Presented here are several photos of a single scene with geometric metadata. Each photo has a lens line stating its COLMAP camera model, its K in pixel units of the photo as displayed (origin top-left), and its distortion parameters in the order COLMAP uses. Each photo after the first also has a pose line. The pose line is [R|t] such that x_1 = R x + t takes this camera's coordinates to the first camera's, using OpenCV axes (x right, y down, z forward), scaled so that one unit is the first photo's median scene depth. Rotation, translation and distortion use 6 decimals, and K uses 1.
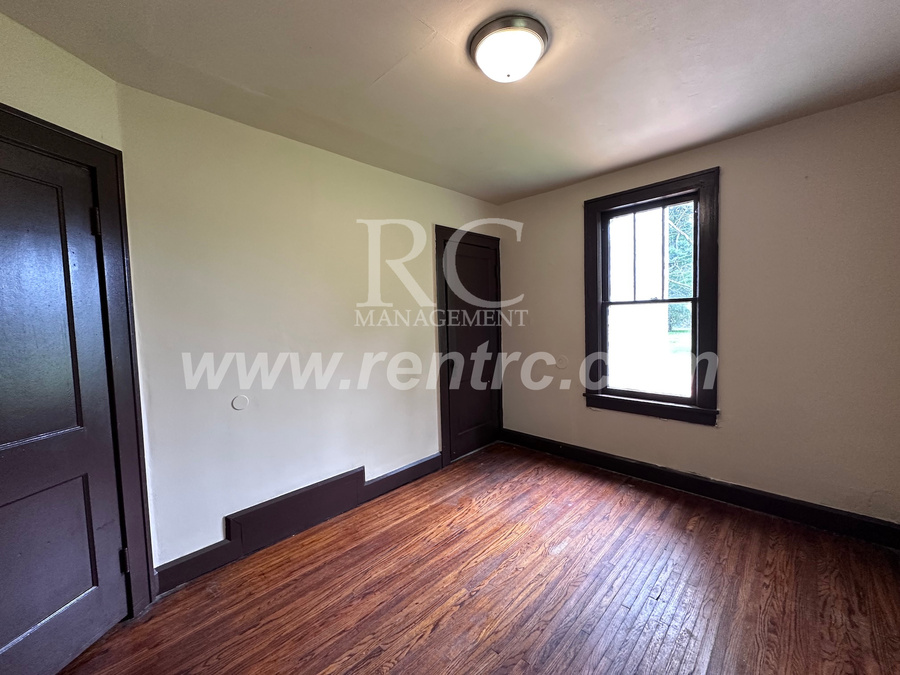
lens RADIAL K [[357.9, 0, 448.1], [0, 357.9, 334.2], [0, 0, 1]] dist [0.000831, 0.000135]
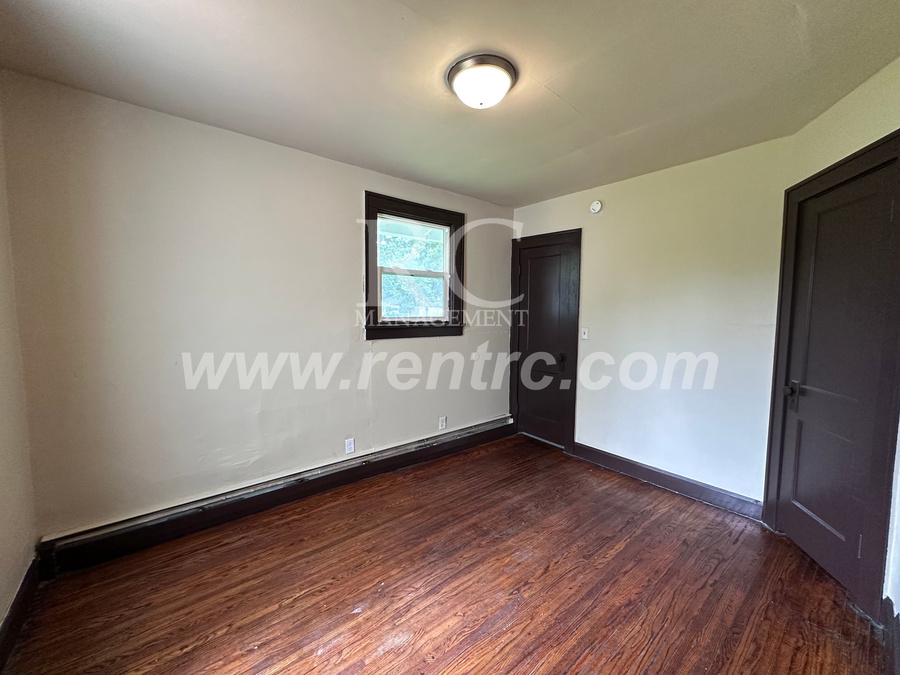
lens RADIAL K [[357.9, 0, 451.5], [0, 357.9, 336.6], [0, 0, 1]] dist [0.000831, 0.000135]
pose [[-0.995081, 0.017847, 0.097443, 0.135277], [0.030447, 0.991126, 0.129395, -0.112774], [-0.094269, 0.131726, -0.986794, 1.864542]]
